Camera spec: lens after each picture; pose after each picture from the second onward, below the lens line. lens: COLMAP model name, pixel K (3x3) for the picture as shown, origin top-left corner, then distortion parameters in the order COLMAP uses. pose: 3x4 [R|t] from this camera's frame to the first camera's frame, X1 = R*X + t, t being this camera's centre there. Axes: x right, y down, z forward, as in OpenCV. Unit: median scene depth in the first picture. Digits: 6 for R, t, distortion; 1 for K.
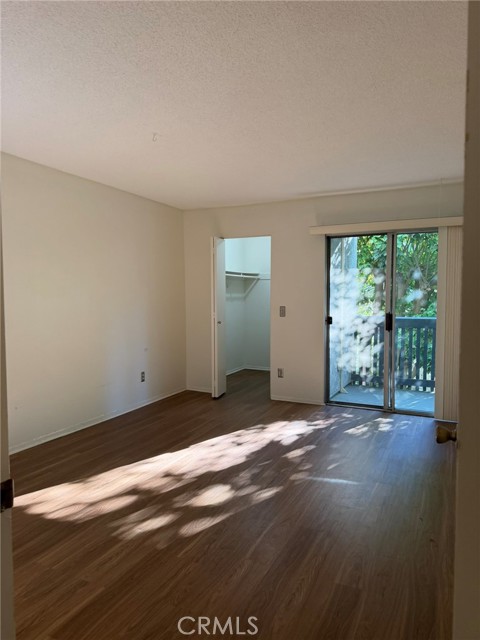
lens RADIAL K [[452.3, 0, 239.7], [0, 452.3, 320.5], [0, 0, 1]] dist [0.038473, -0.036808]
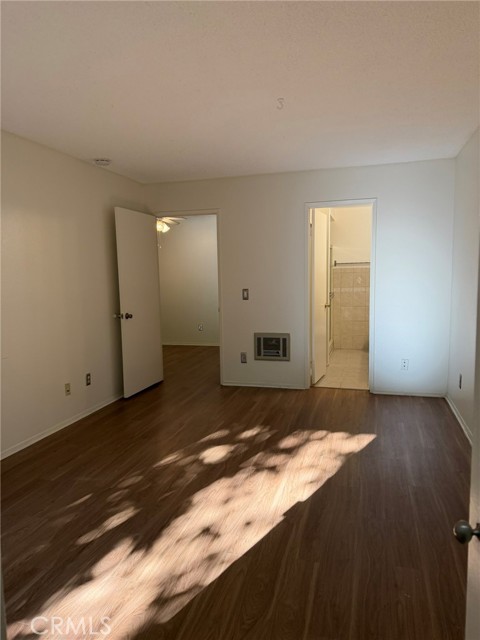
lens RADIAL K [[452.3, 0, 237.9], [0, 452.3, 322.0], [0, 0, 1]] dist [0.038473, -0.036808]
pose [[-0.987946, 0.040548, -0.149391, 0.045346], [0.016944, 0.987610, 0.156008, -0.118403], [0.153866, 0.151597, -0.976393, 1.953496]]
